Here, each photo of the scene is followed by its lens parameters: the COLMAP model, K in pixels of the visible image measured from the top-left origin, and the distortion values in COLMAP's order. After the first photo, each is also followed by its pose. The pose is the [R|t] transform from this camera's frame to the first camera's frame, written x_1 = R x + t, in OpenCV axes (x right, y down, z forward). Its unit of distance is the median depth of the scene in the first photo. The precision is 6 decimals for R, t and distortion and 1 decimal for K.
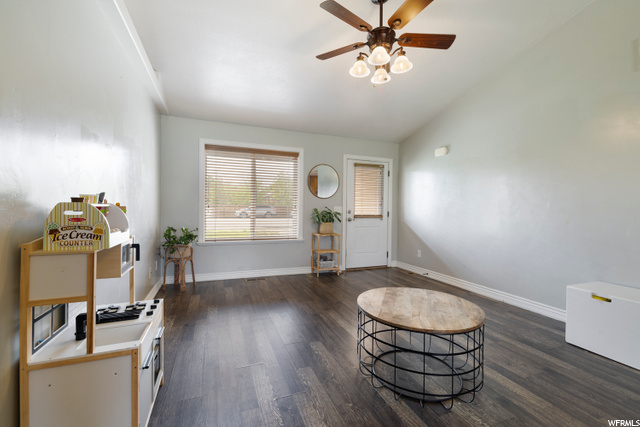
lens RADIAL K [[272.1, 0, 320.0], [0, 272.1, 213.5], [0, 0, 1]] dist [0.002544, 0.000281]
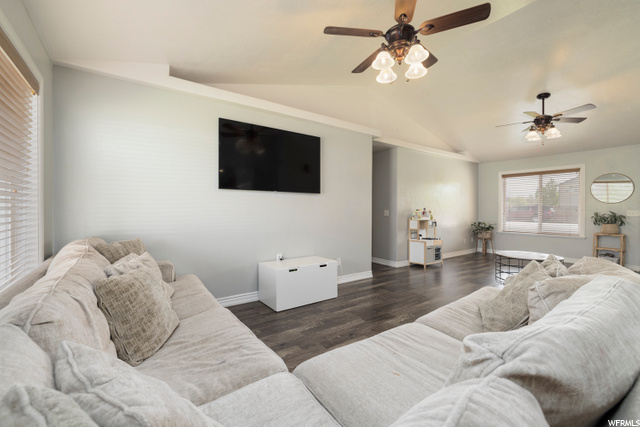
lens RADIAL K [[272.1, 0, 320.0], [0, 272.1, 213.5], [0, 0, 1]] dist [0.002544, 0.000281]
pose [[0.252772, 0.002451, -0.967523, 0.957121], [-0.020125, 0.999794, -0.002725, 0.017714], [0.967317, 0.020160, 0.252769, -0.544923]]
